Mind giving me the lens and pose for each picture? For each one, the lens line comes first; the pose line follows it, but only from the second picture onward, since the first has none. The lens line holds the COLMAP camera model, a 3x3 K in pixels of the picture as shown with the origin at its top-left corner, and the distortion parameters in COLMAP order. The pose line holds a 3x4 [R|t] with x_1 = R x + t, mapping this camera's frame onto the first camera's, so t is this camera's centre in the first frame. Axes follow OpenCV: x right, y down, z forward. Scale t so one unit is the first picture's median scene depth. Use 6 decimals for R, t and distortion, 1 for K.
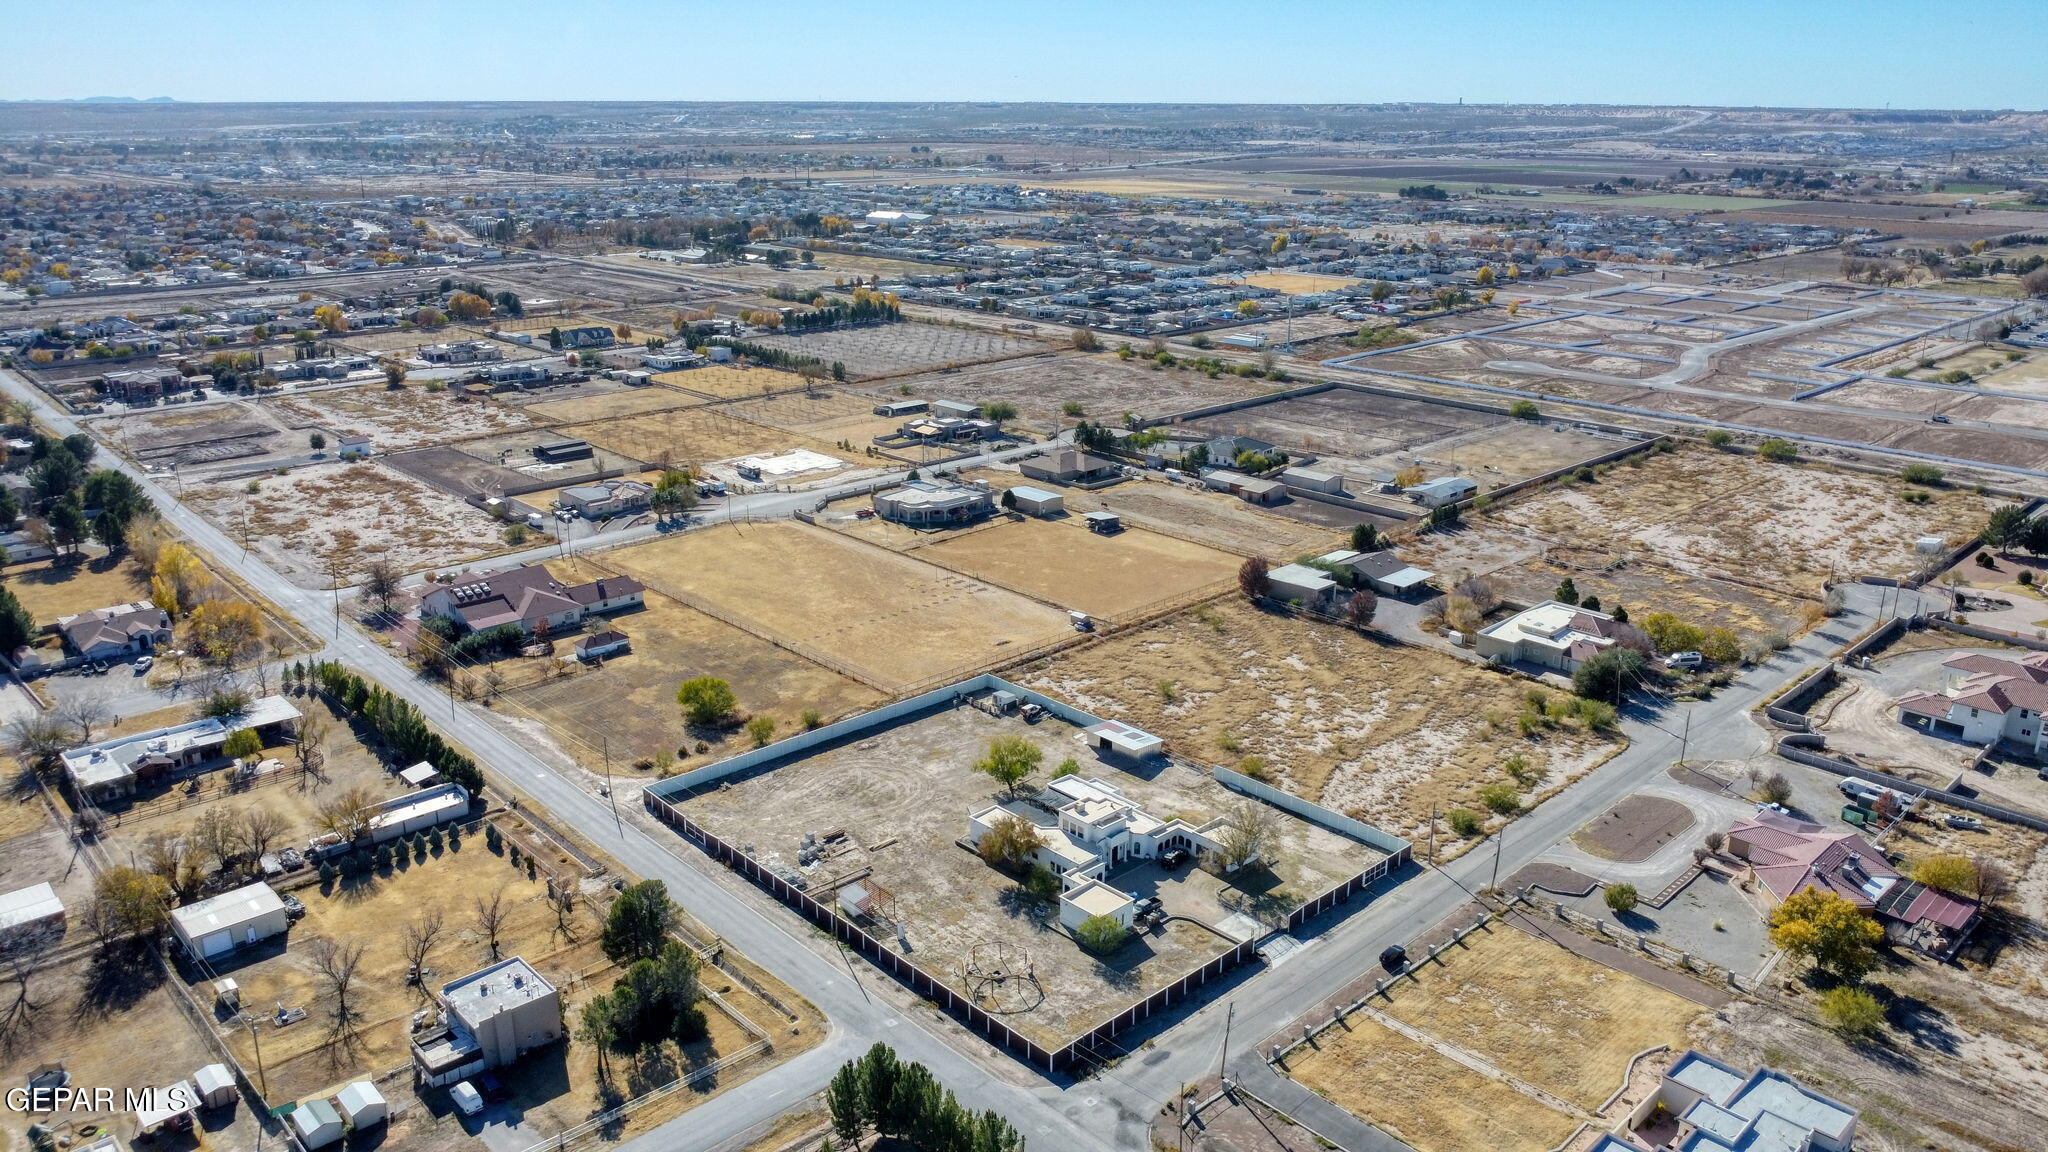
lens RADIAL K [[1481.4, 0, 1023.1], [0, 1481.4, 574.8], [0, 0, 1]] dist [-0.019948, -0.012971]
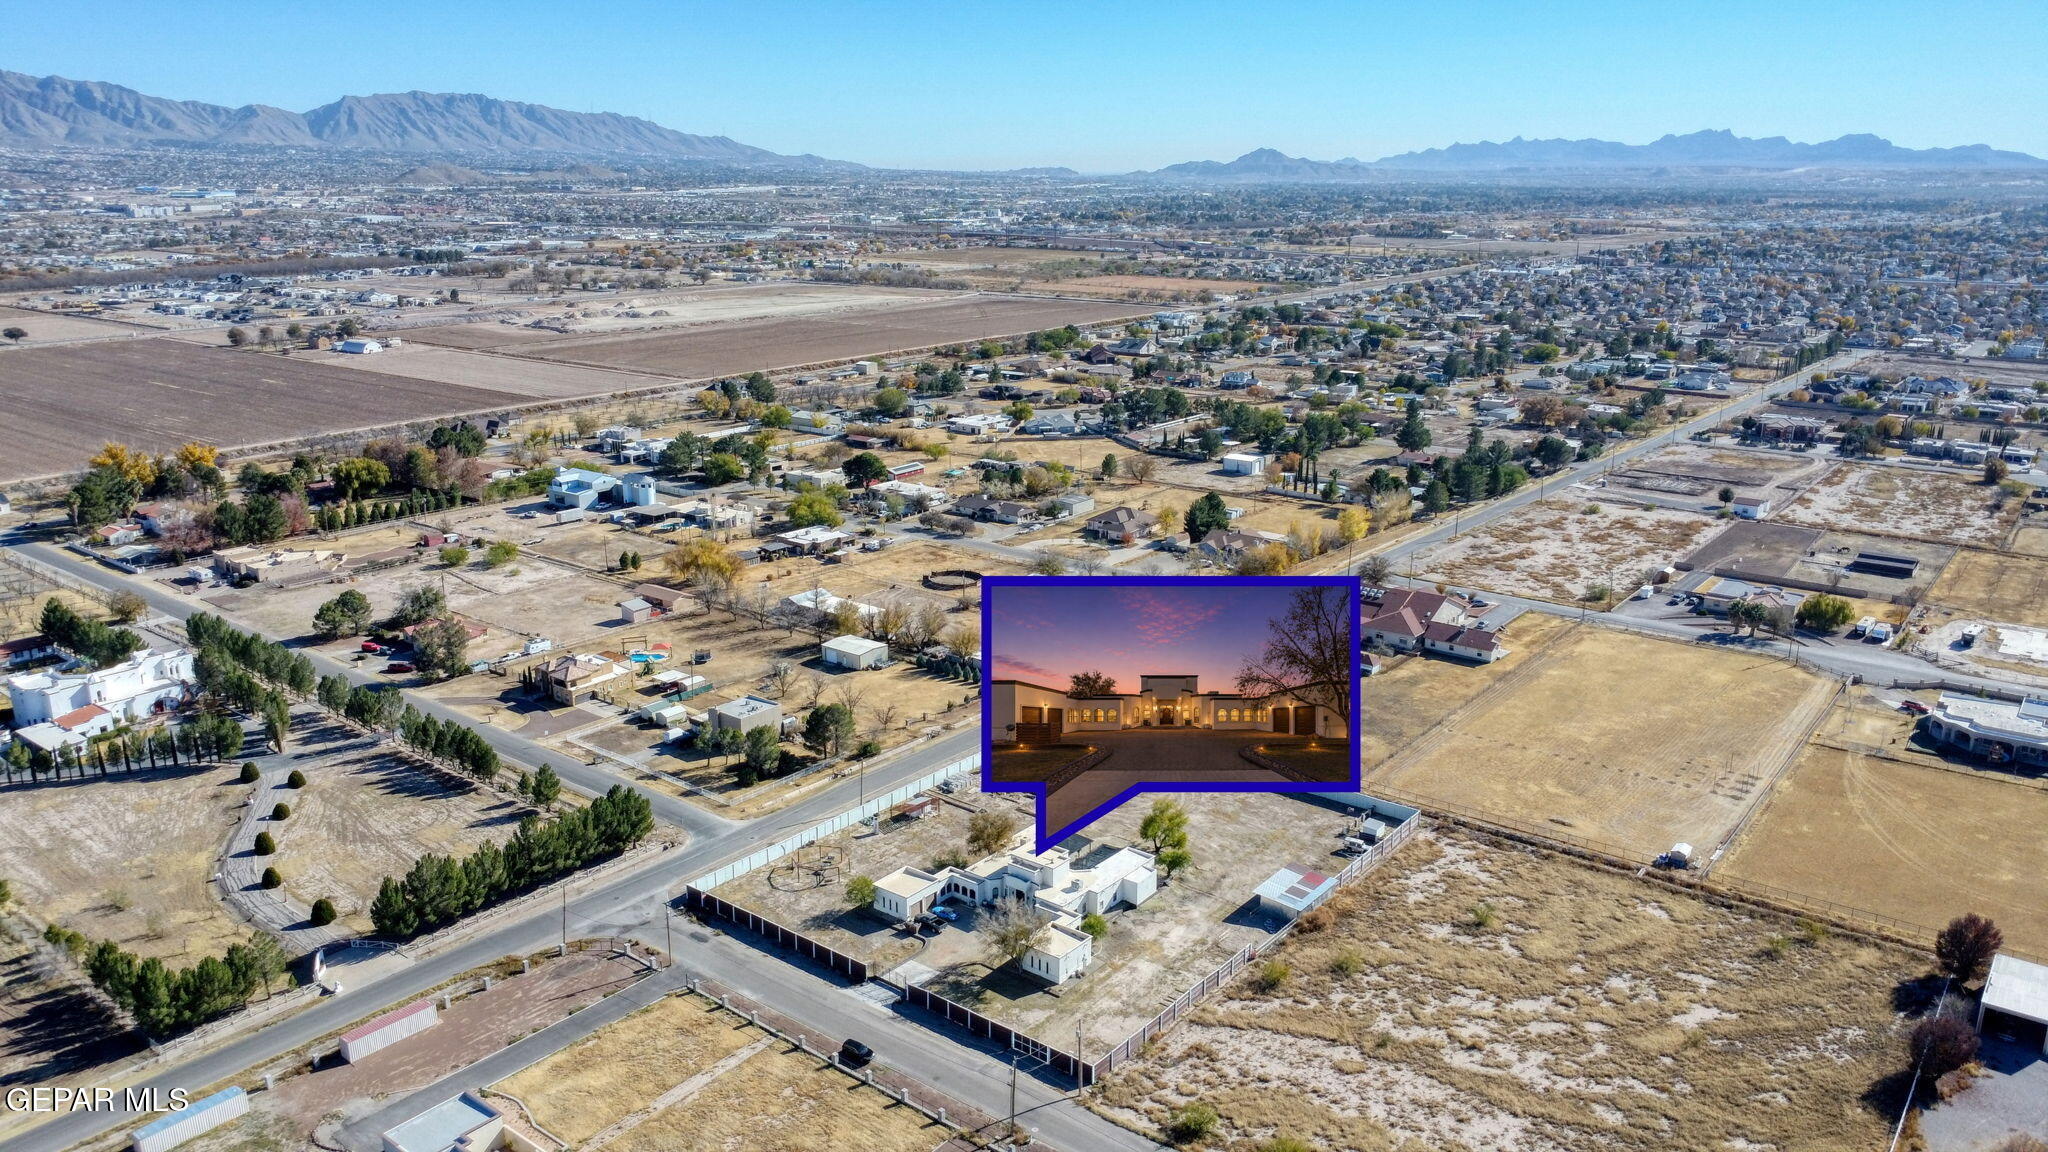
lens RADIAL K [[1481.4, 0, 1023.8], [0, 1481.4, 581.3], [0, 0, 1]] dist [-0.019948, -0.012971]
pose [[0.142558, 0.263226, -0.954143, 0.903686], [-0.297758, 0.930740, 0.212282, -0.214054], [0.943937, 0.253841, 0.211062, 0.678218]]
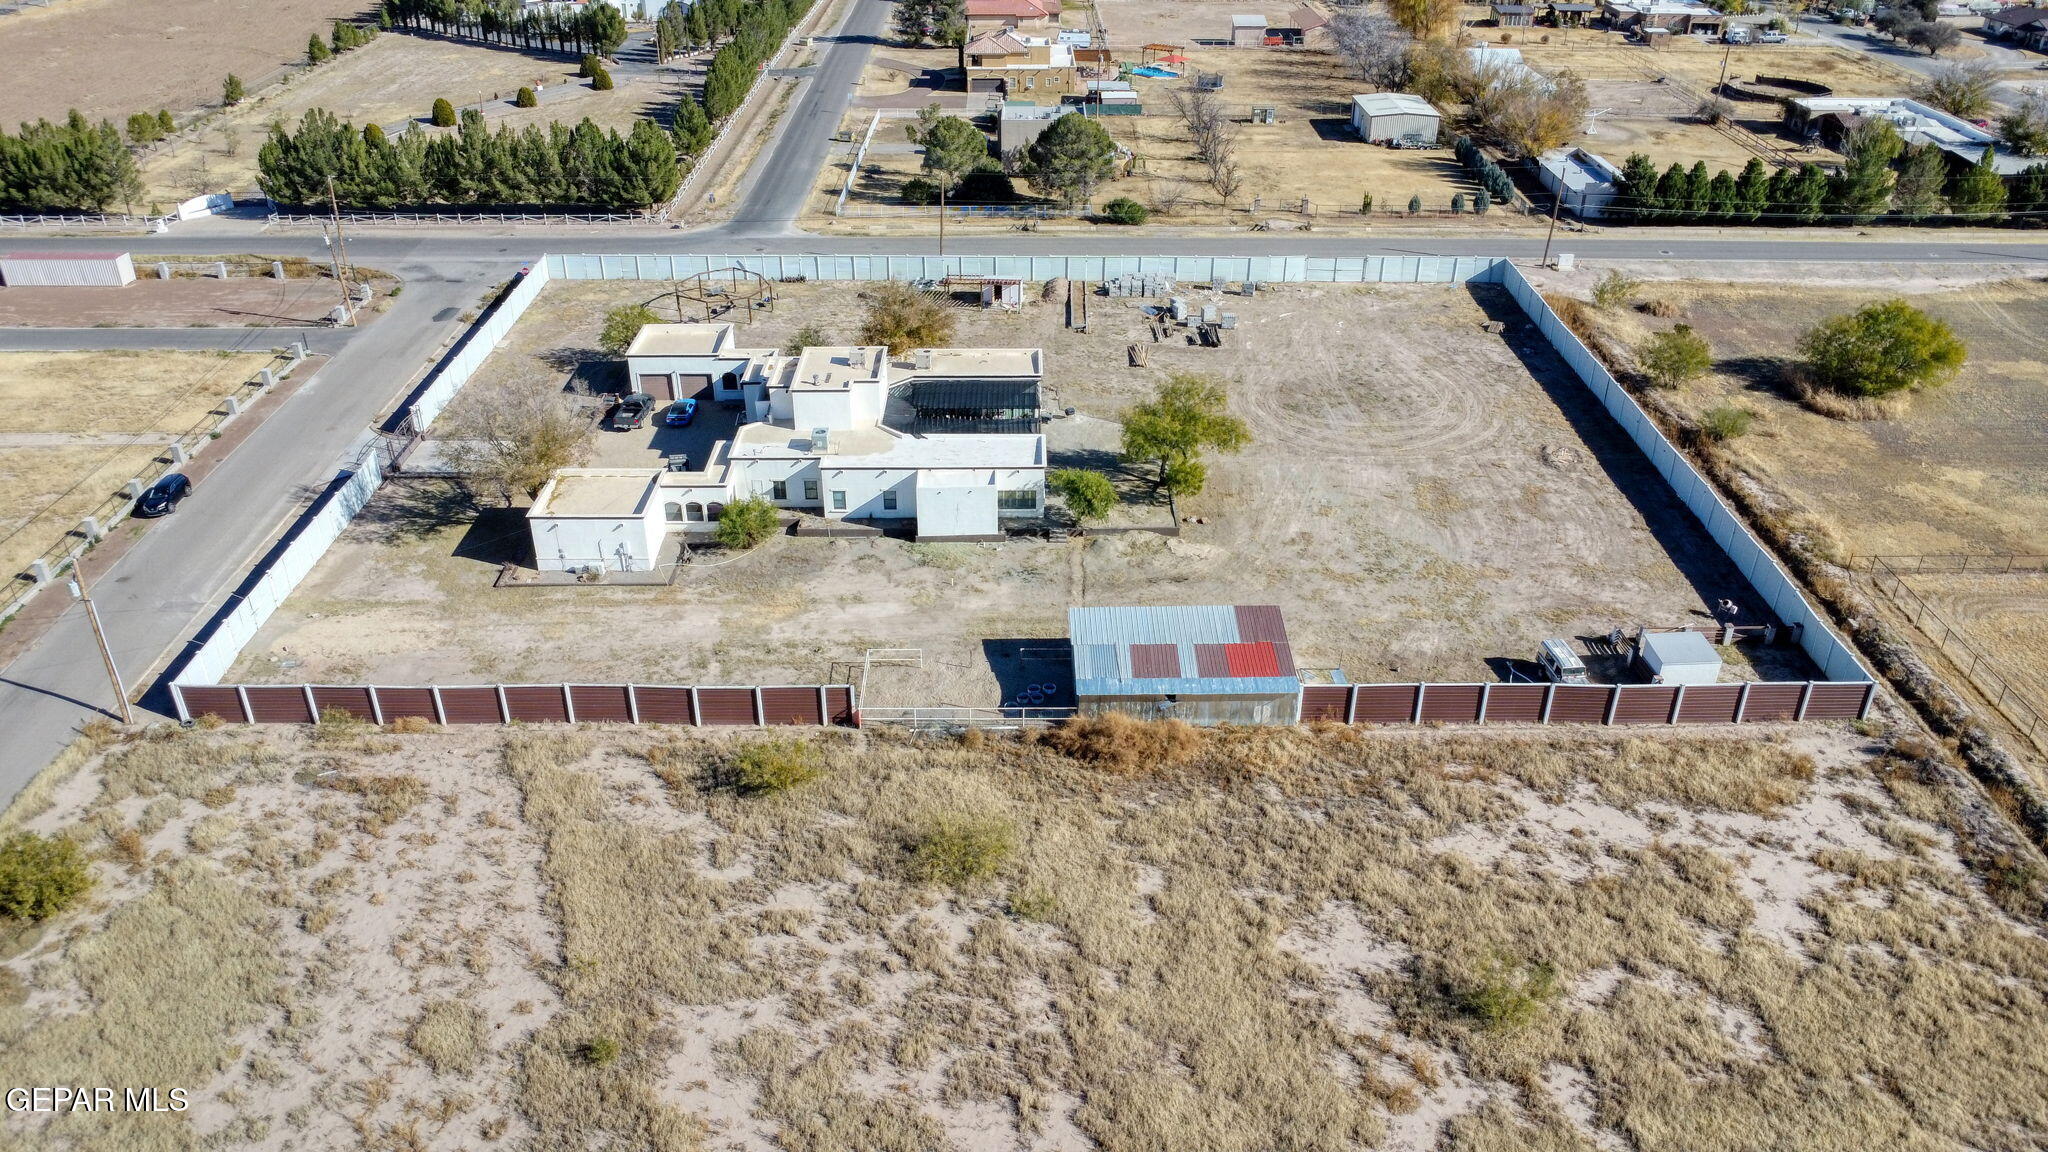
lens RADIAL K [[1481.4, 0, 1019.8], [0, 1481.4, 582.4], [0, 0, 1]] dist [-0.019948, -0.012971]
pose [[-0.688456, 0.363515, -0.627602, 0.316888], [-0.217989, 0.721606, 0.657089, -0.118693], [0.691743, 0.589187, -0.417552, 1.206149]]
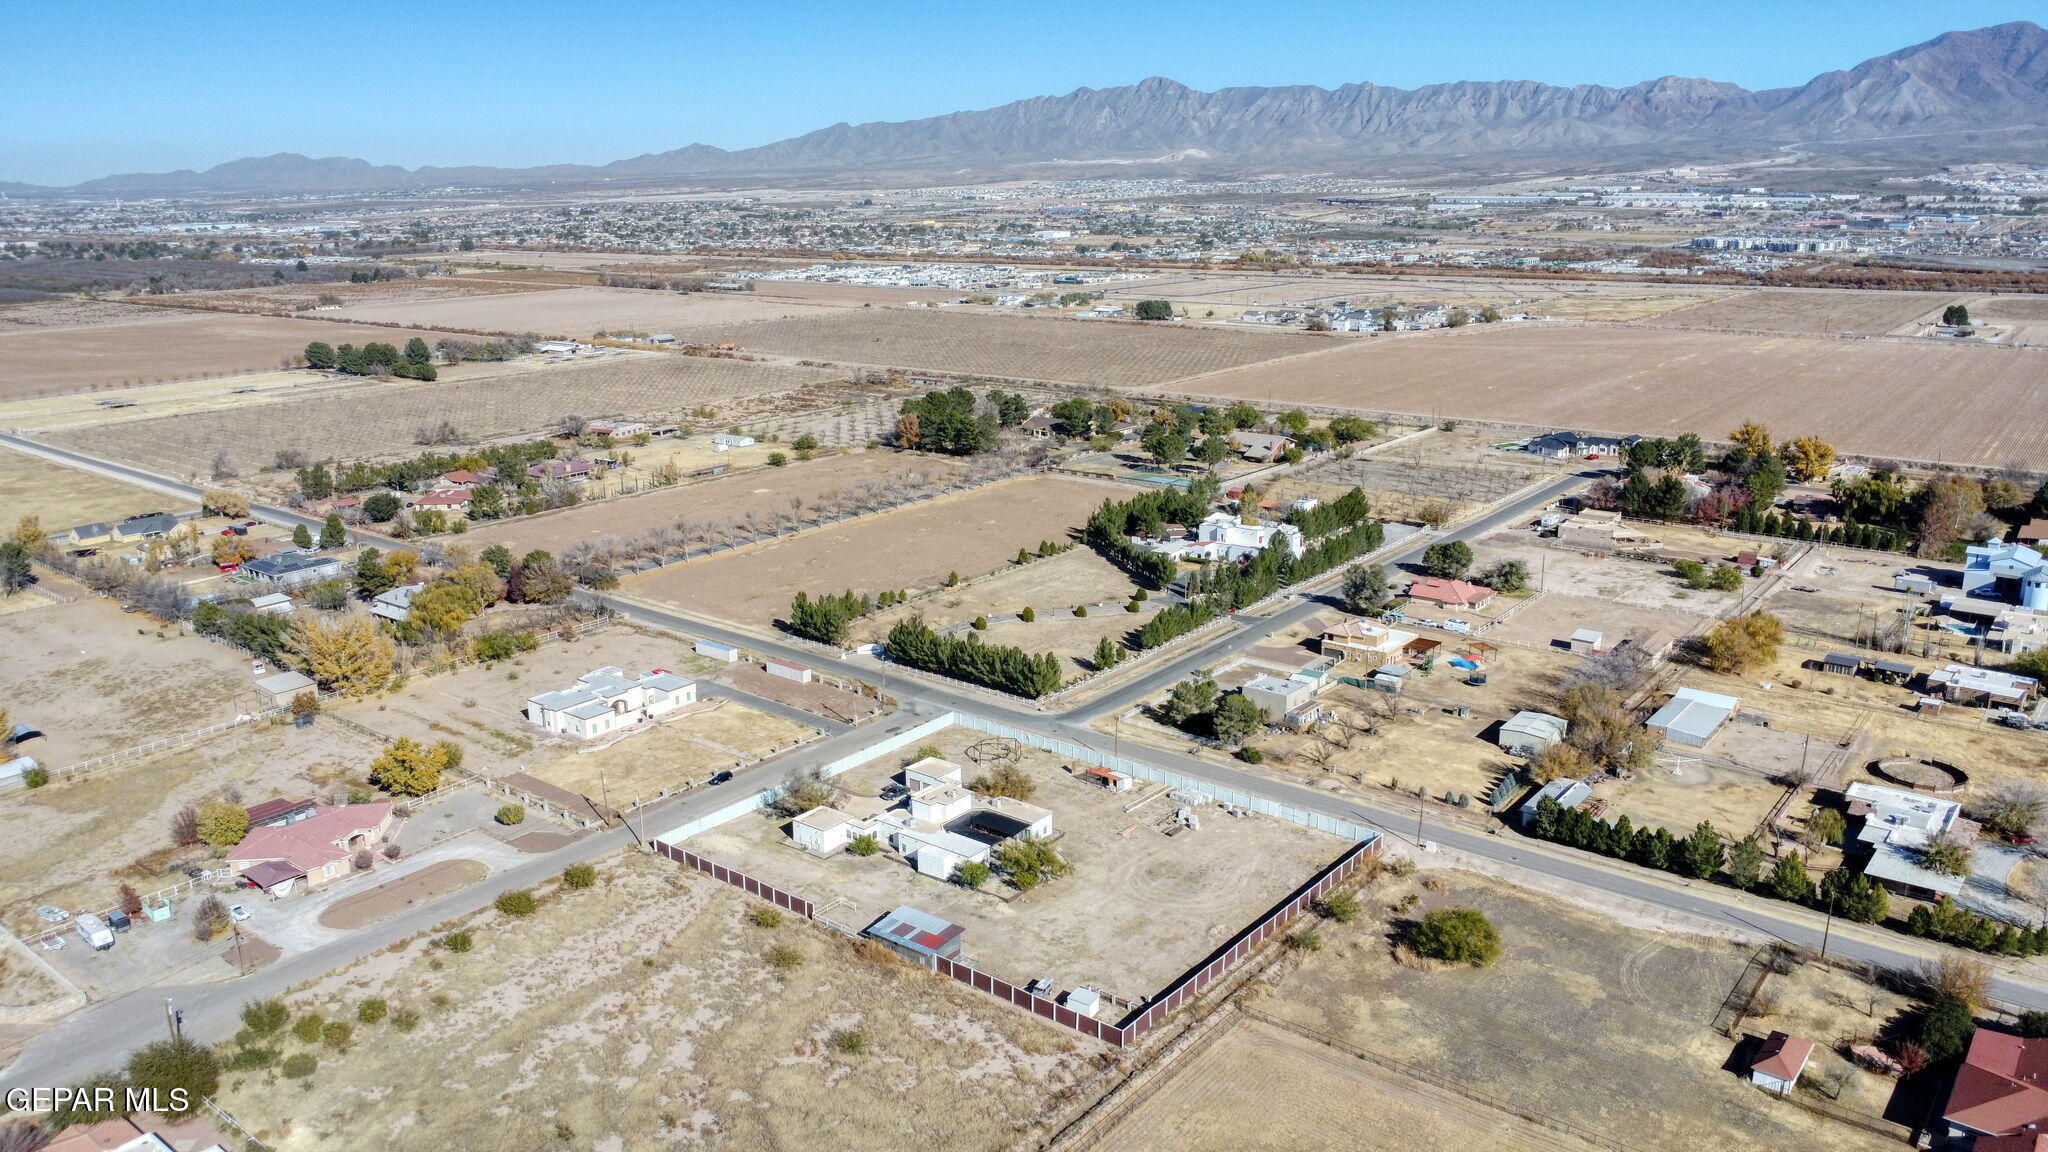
lens RADIAL K [[1481.4, 0, 1019.6], [0, 1481.4, 575.5], [0, 0, 1]] dist [-0.019948, -0.012971]
pose [[-0.990138, 0.040910, -0.133987, 0.123281], [-0.037134, 0.845558, 0.532590, -0.552911], [0.135082, 0.532314, -0.835700, 1.746513]]
